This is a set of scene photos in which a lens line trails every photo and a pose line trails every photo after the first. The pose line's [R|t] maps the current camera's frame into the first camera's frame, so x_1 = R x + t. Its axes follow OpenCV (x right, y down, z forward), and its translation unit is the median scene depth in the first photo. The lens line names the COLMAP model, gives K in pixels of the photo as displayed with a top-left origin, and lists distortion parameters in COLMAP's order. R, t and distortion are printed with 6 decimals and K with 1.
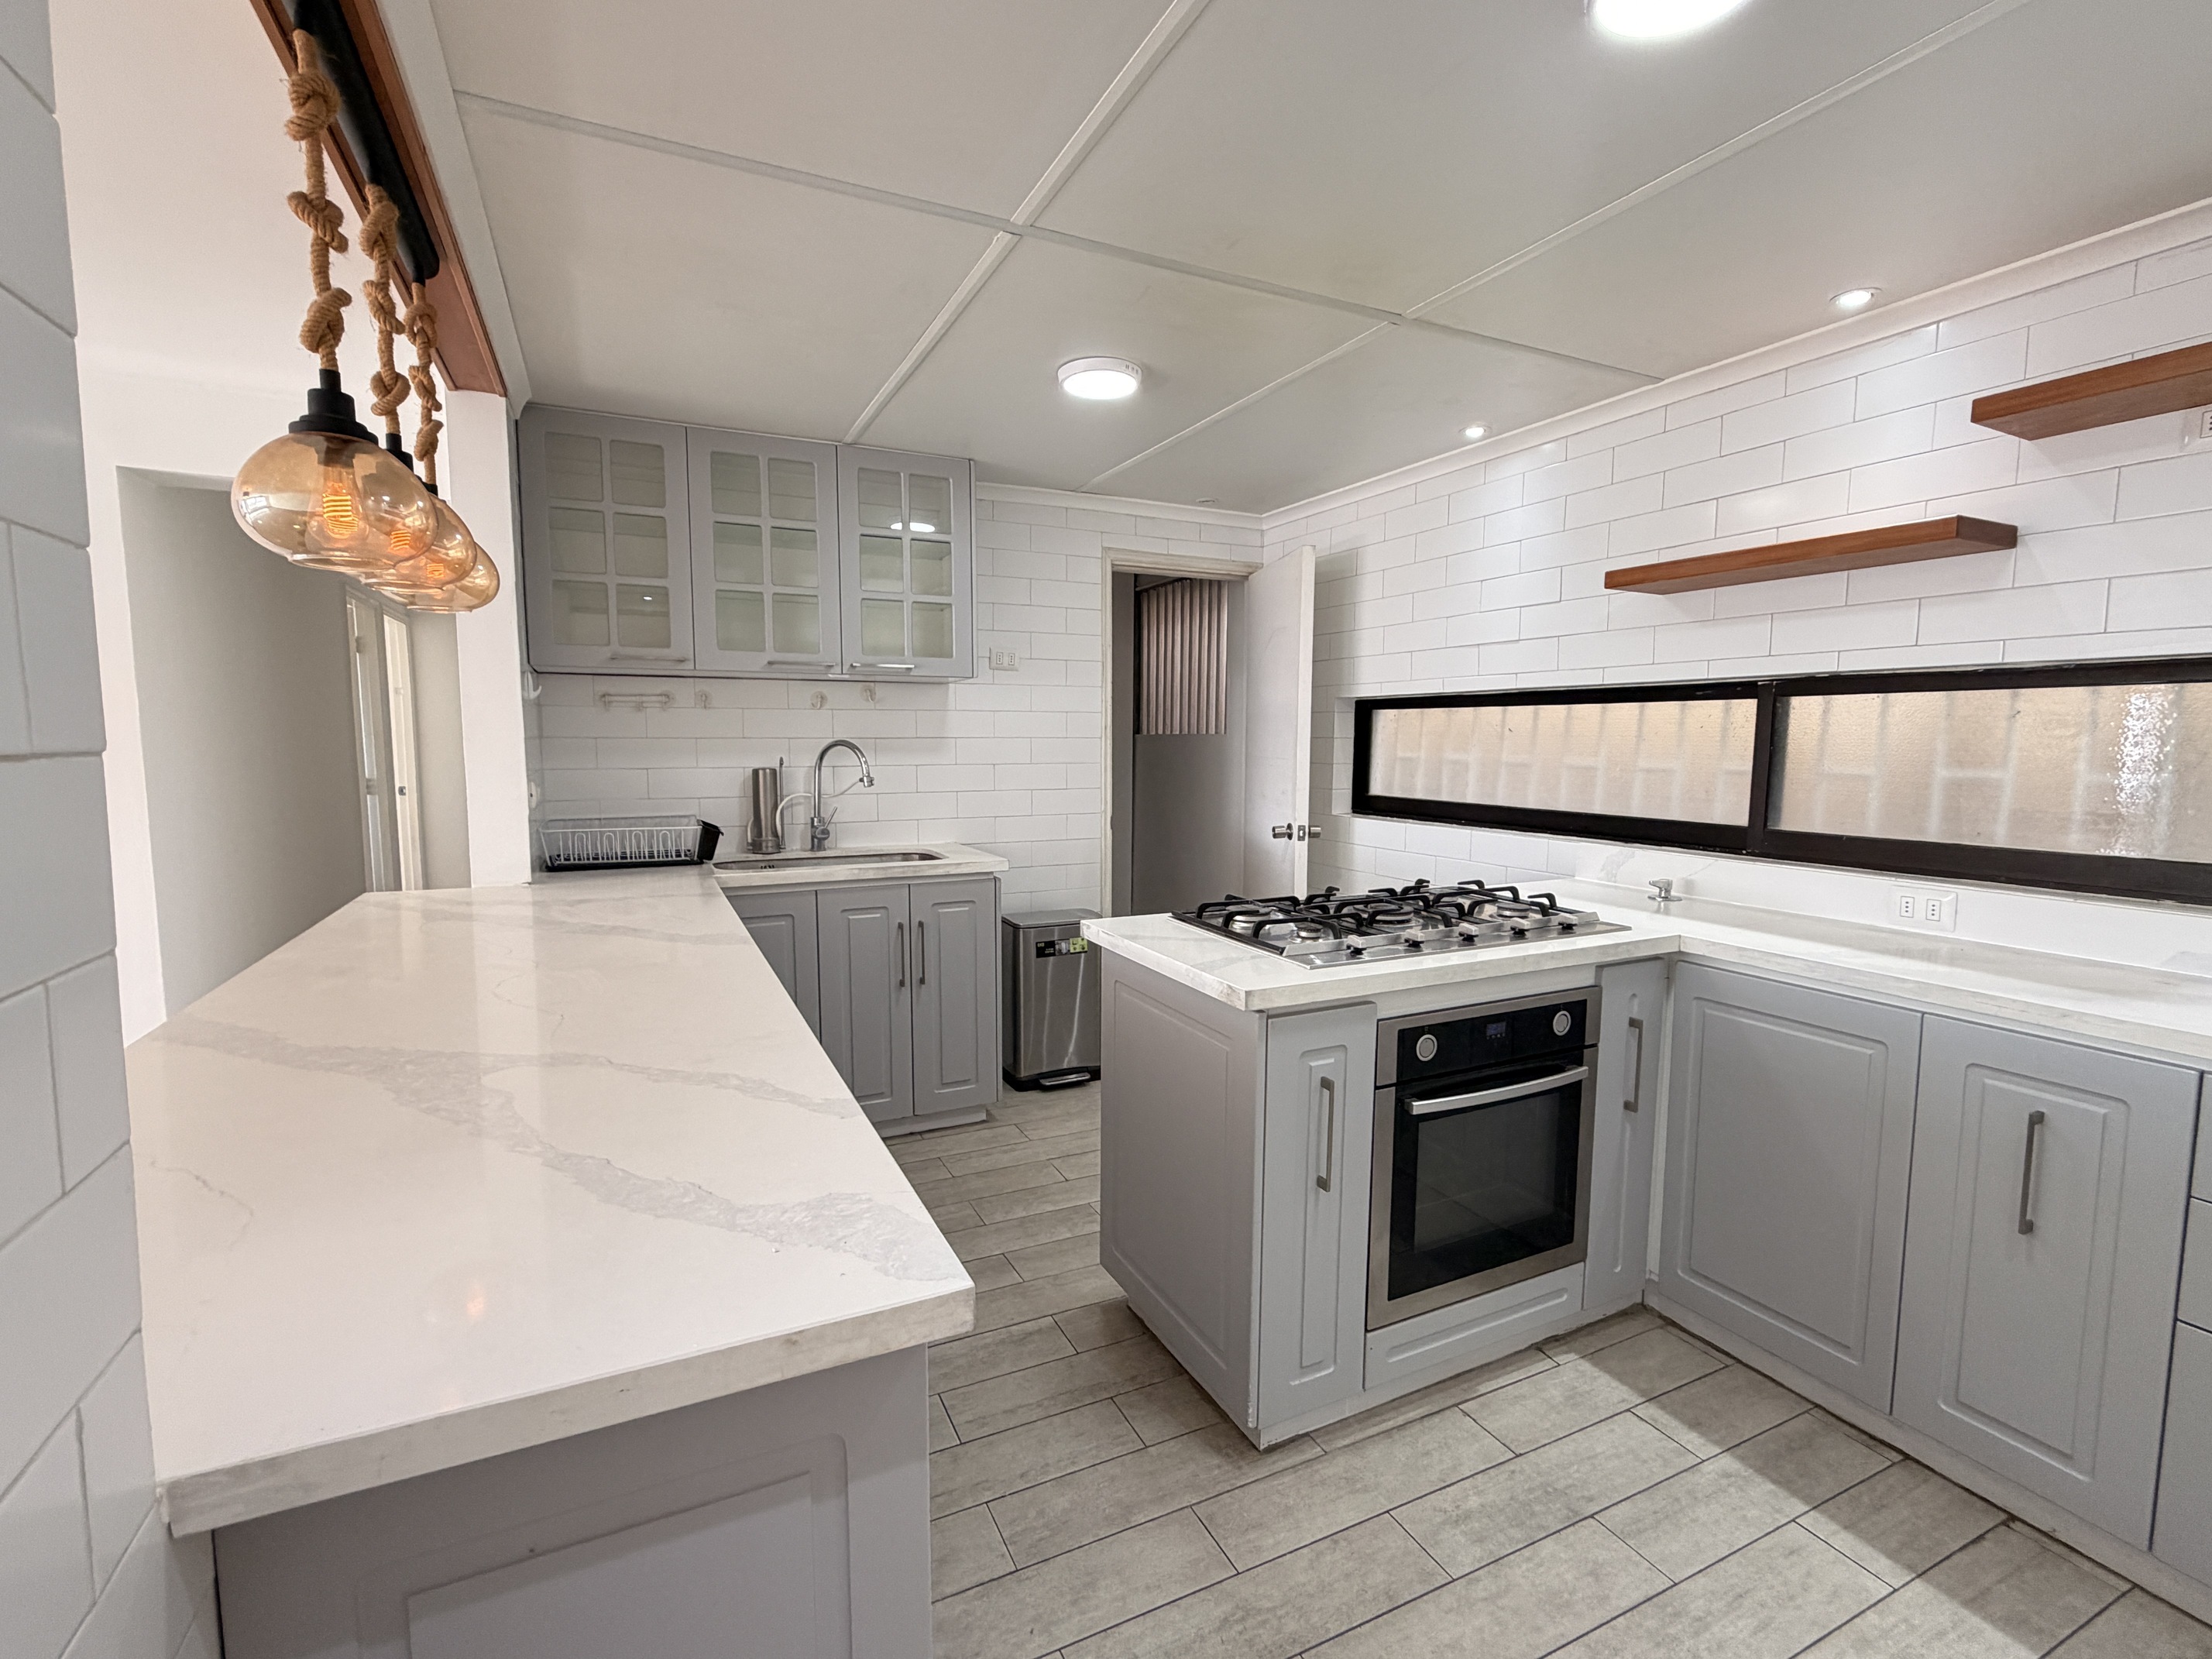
lens RADIAL K [[989.1, 0, 1097.7], [0, 989.1, 831.6], [0, 0, 1]] dist [0.000556, 0.000092]
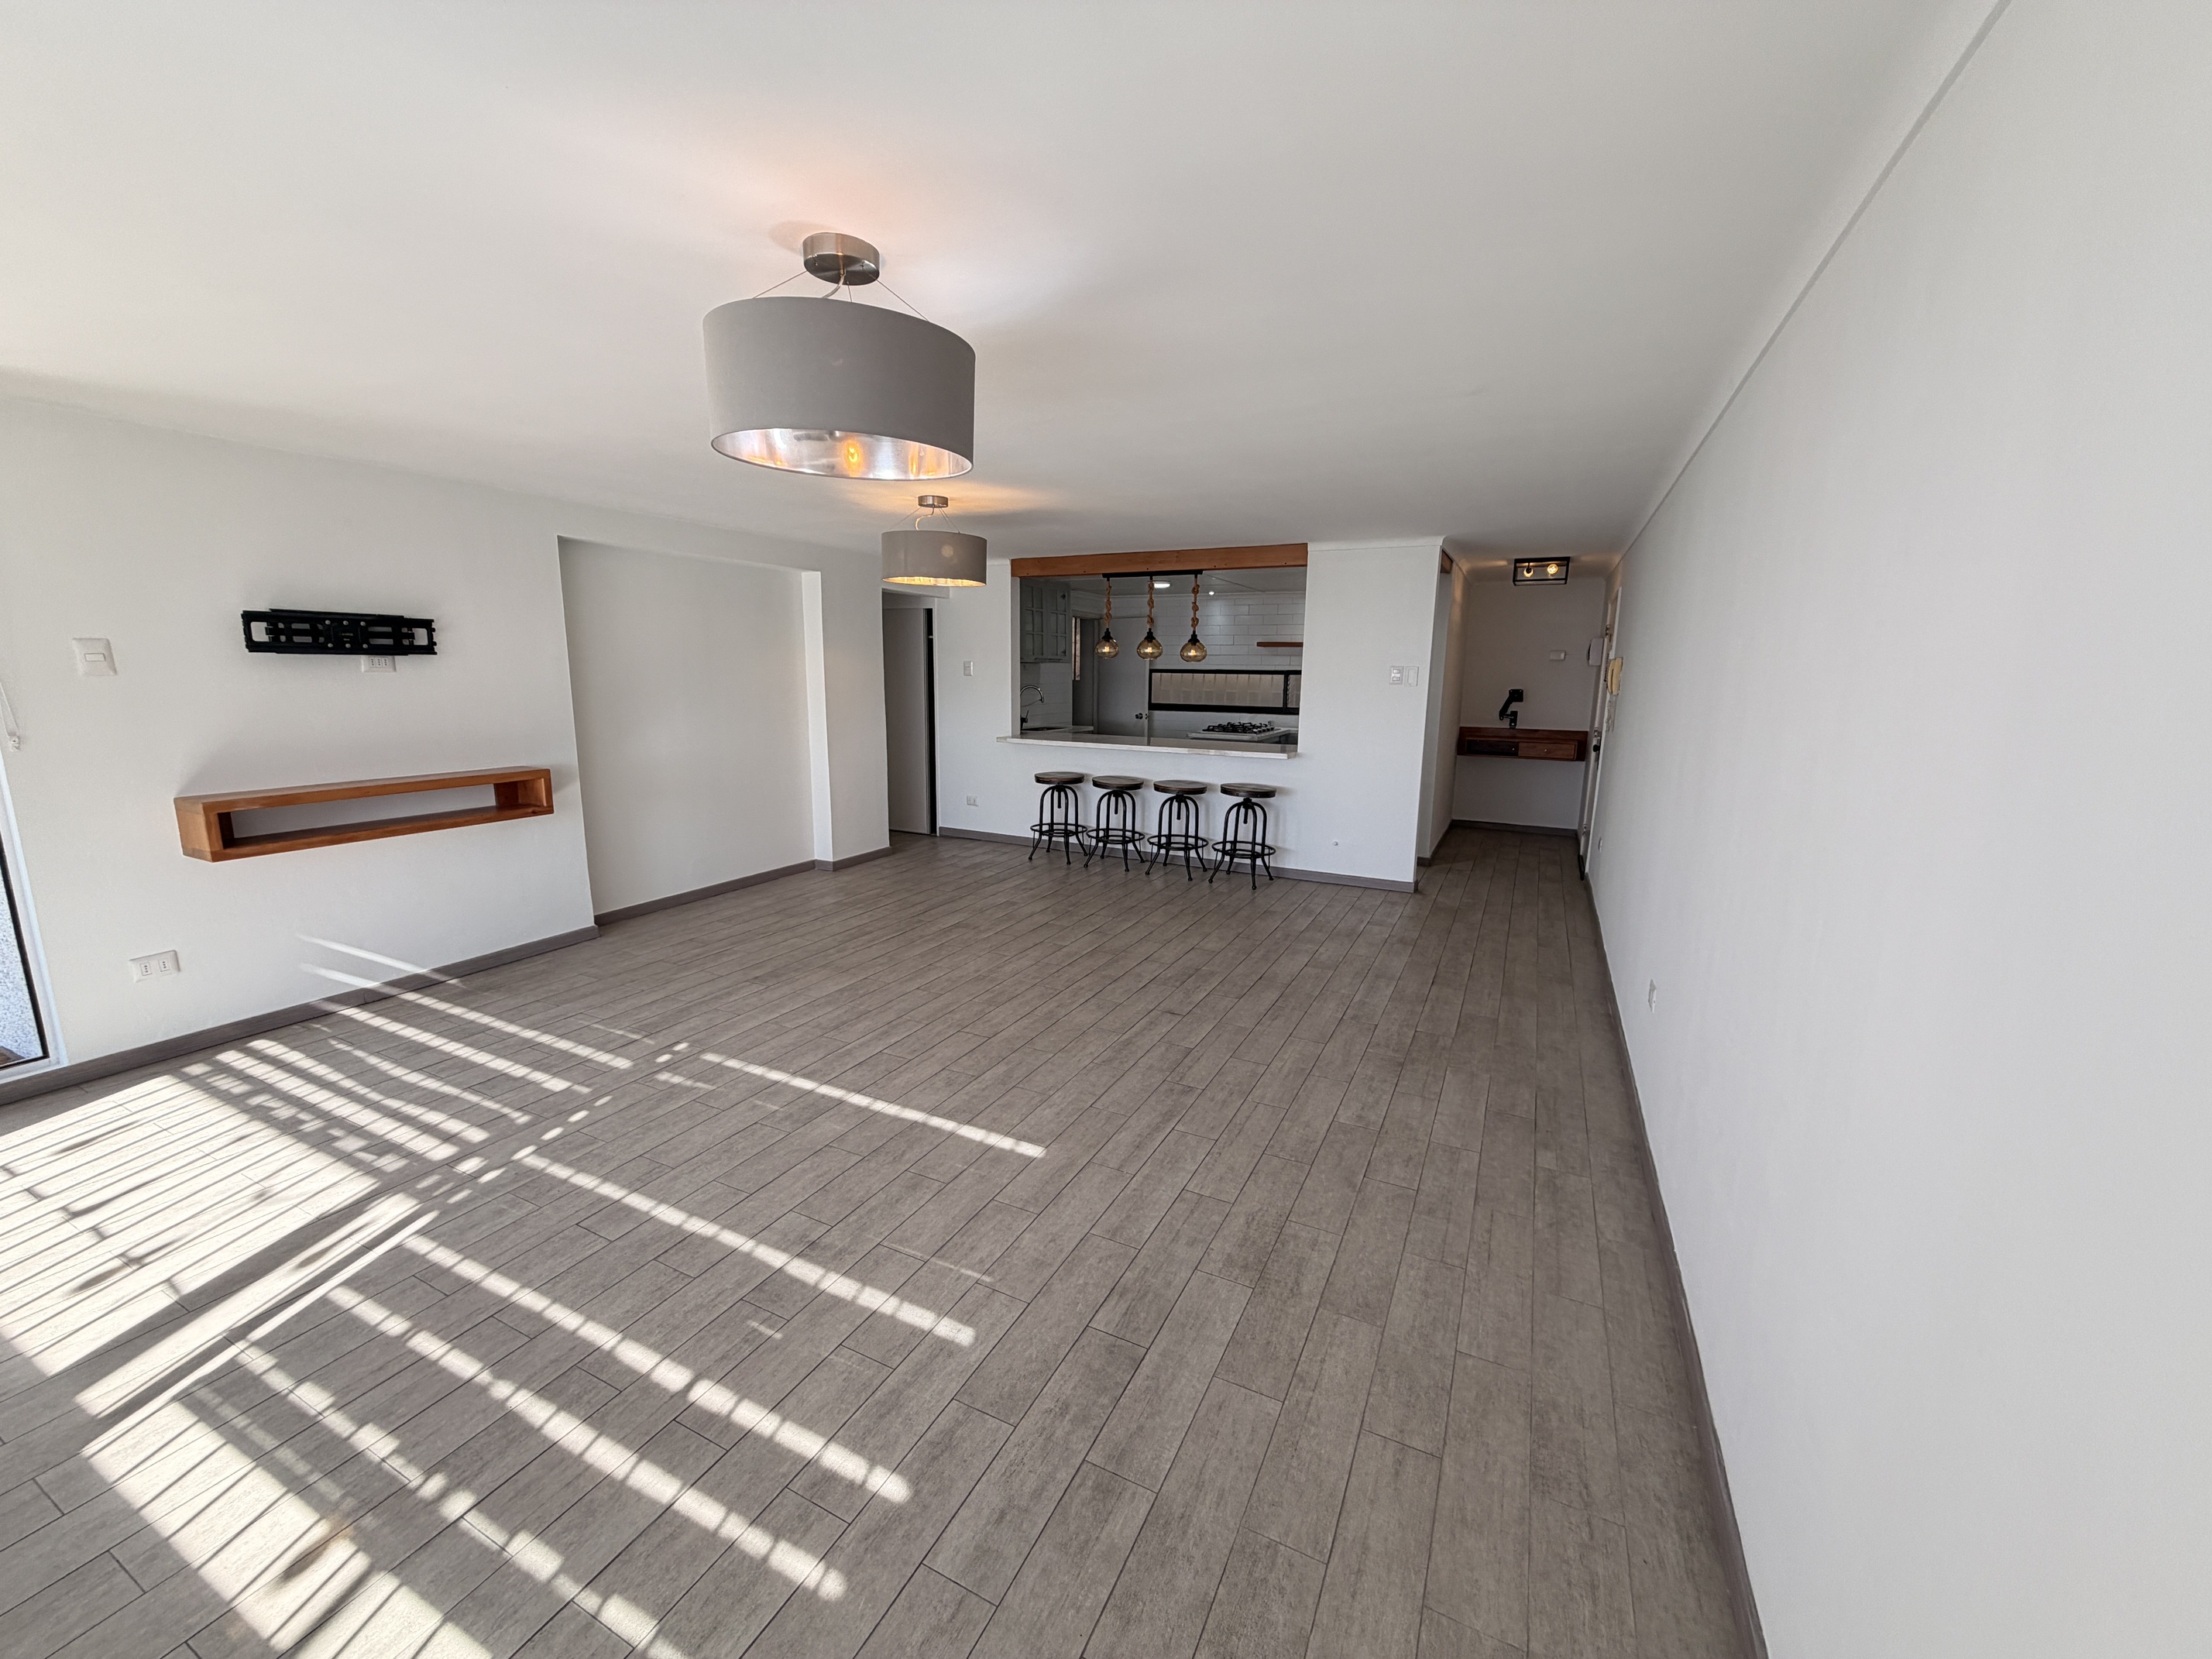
lens RADIAL K [[878.9, 0, 1095.6], [0, 878.9, 830.8], [0, 0, 1]] dist [-0.000859, 0.001020]
pose [[0.788651, -0.106216, 0.605597, -2.319322], [0.050250, 0.992805, 0.108689, 0.073177], [-0.612785, -0.055287, 0.788314, -1.479729]]
